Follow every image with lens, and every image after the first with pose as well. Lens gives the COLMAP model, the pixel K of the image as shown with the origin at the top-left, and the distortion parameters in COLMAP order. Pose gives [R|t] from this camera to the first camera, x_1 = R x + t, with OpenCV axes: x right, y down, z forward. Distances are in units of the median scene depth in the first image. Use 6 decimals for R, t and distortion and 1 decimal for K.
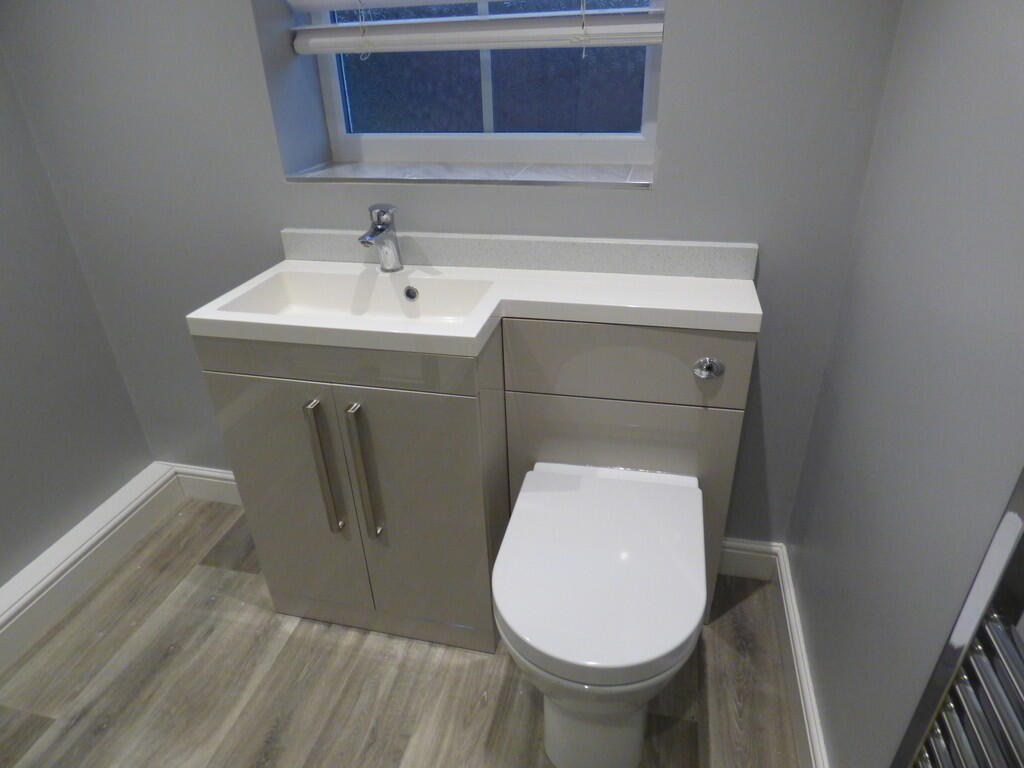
lens RADIAL K [[623.7, 0, 514.8], [0, 623.7, 388.6], [0, 0, 1]] dist [-0.016416, -0.004345]
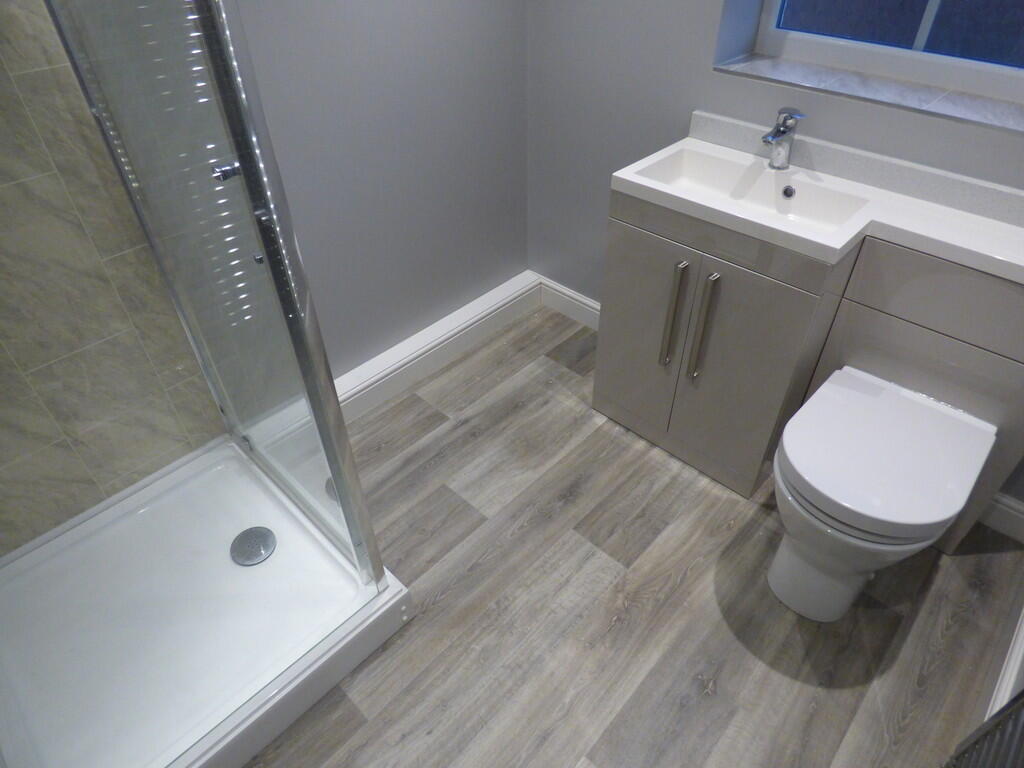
lens RADIAL K [[623.7, 0, 511.8], [0, 623.7, 382.2], [0, 0, 1]] dist [-0.016416, -0.004345]
pose [[0.859008, 0.342511, -0.380514, -0.048201], [-0.255141, 0.930776, 0.261837, 0.004381], [0.443856, -0.127835, 0.886933, -0.292607]]
